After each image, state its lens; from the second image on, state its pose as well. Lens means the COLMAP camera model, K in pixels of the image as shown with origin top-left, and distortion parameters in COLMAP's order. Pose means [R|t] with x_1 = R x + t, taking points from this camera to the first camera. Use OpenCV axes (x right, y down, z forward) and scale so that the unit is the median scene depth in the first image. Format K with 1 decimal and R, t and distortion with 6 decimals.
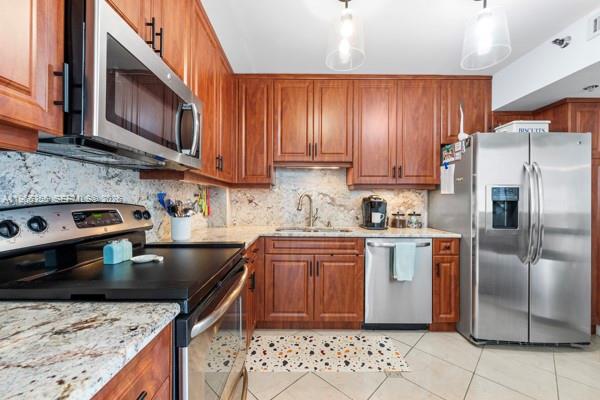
lens RADIAL K [[238.5, 0, 296.7], [0, 238.5, 200.8], [0, 0, 1]] dist [0.000426, -0.000190]
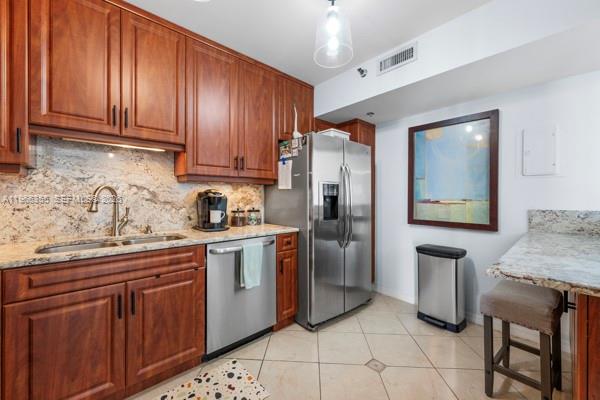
lens RADIAL K [[238.5, 0, 296.9], [0, 238.5, 196.7], [0, 0, 1]] dist [0.000426, -0.000190]
pose [[0.743193, -0.004927, 0.669059, -0.010718], [0.003990, 0.999988, 0.002932, 0.000730], [-0.669066, 0.000491, 0.743203, 0.225423]]
